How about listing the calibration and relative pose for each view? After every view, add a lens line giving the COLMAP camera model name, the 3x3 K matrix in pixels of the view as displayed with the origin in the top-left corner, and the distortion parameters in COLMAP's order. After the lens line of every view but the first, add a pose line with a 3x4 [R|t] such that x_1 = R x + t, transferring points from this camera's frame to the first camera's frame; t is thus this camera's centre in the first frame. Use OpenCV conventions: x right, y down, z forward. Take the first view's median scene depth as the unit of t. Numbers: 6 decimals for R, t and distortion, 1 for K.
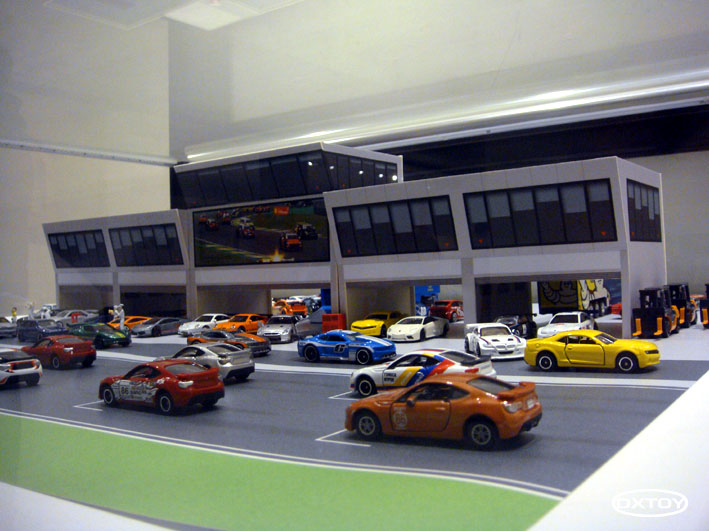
lens RADIAL K [[734.9, 0, 353.3], [0, 734.9, 270.3], [0, 0, 1]] dist [-0.138761, 0.000000]
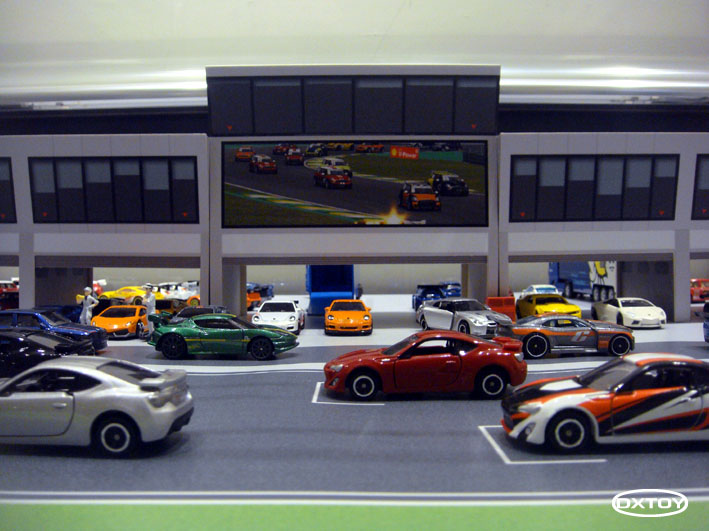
lens RADIAL K [[734.9, 0, 348.0], [0, 734.9, 262.2], [0, 0, 1]] dist [-0.138761, 0.000000]
pose [[0.817568, 0.024355, 0.575317, -0.557544], [-0.022342, 0.999694, -0.010571, 0.033886], [-0.575398, -0.004211, 0.817862, 0.461891]]
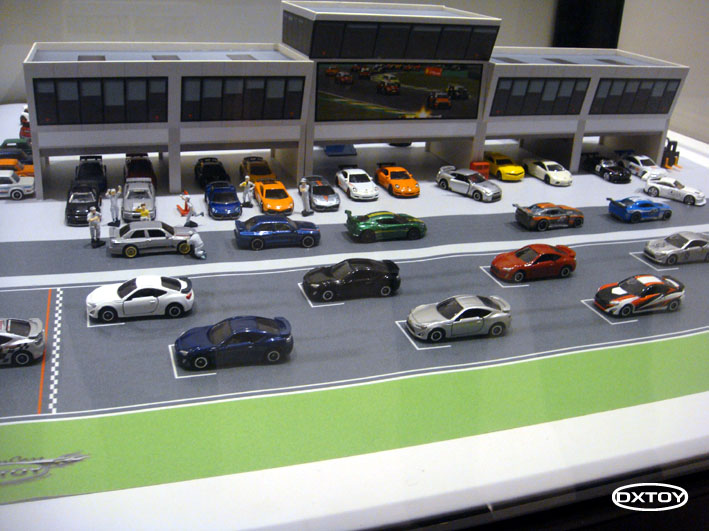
lens RADIAL K [[734.9, 0, 353.3], [0, 734.9, 269.3], [0, 0, 1]] dist [-0.138761, 0.000000]
pose [[0.583395, -0.272454, 0.765127, -1.077402], [-0.073650, 0.920428, 0.383912, -0.217937], [-0.808842, -0.280324, 0.516907, 0.474801]]
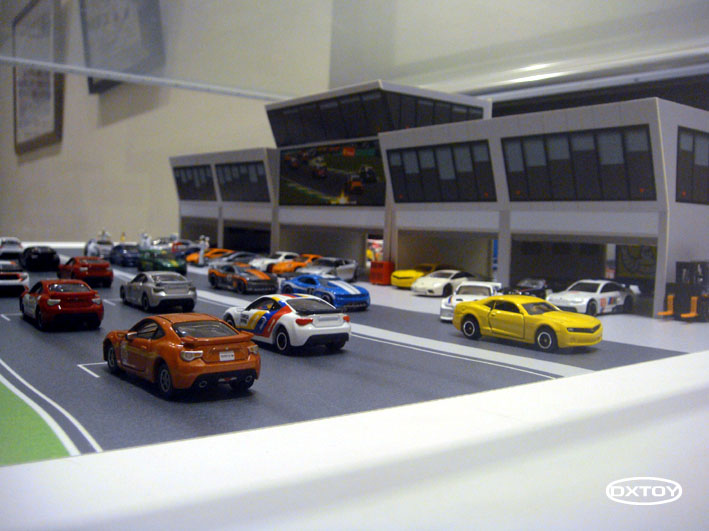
lens RADIAL K [[734.9, 0, 338.7], [0, 734.9, 261.8], [0, 0, 1]] dist [-0.138761, 0.000000]
pose [[0.942399, 0.087693, -0.322790, 0.220182], [-0.070248, 0.995388, 0.065327, 0.001399], [0.327030, -0.038889, 0.944214, 0.073419]]
